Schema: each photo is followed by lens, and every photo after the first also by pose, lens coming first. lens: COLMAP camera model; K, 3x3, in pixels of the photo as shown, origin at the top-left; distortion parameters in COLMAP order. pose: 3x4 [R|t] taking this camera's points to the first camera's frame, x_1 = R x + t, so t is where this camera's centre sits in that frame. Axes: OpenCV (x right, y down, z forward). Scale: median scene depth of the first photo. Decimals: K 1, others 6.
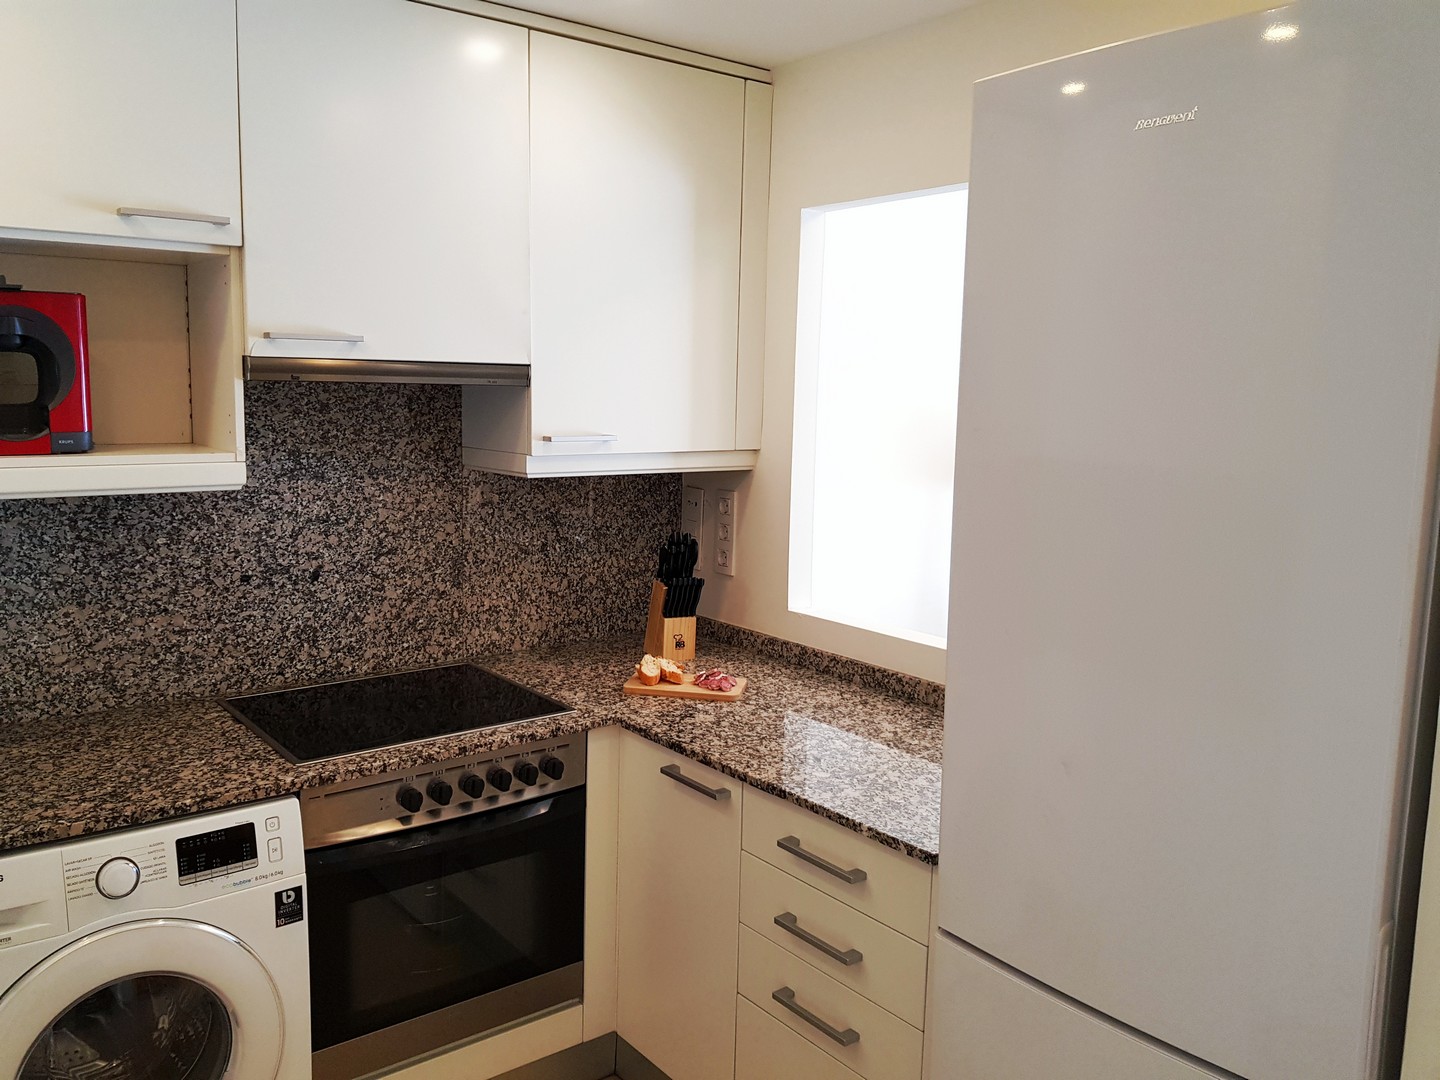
lens RADIAL K [[1112.5, 0, 715.9], [0, 1112.5, 532.9], [0, 0, 1]] dist [-0.000807, -0.033010]
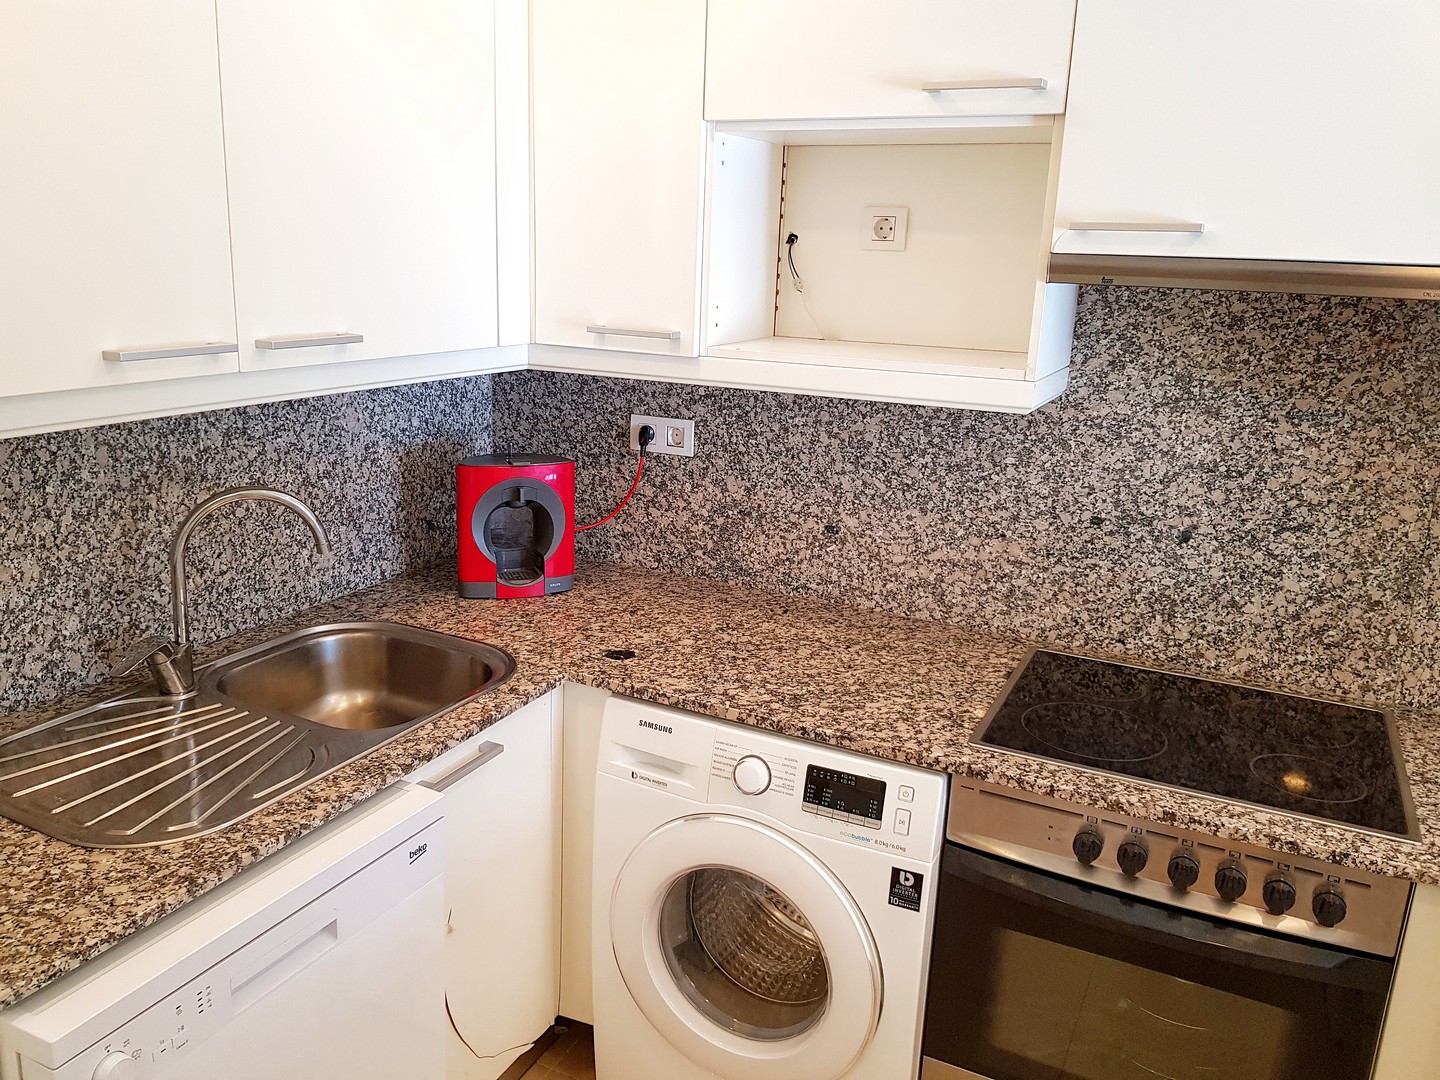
lens RADIAL K [[1112.5, 0, 713.4], [0, 1112.5, 548.5], [0, 0, 1]] dist [-0.000807, -0.033010]
pose [[0.387334, 0.226664, -0.893642, 0.230488], [-0.140701, 0.972485, 0.185677, -0.055842], [0.911140, 0.053818, 0.408568, 0.395031]]
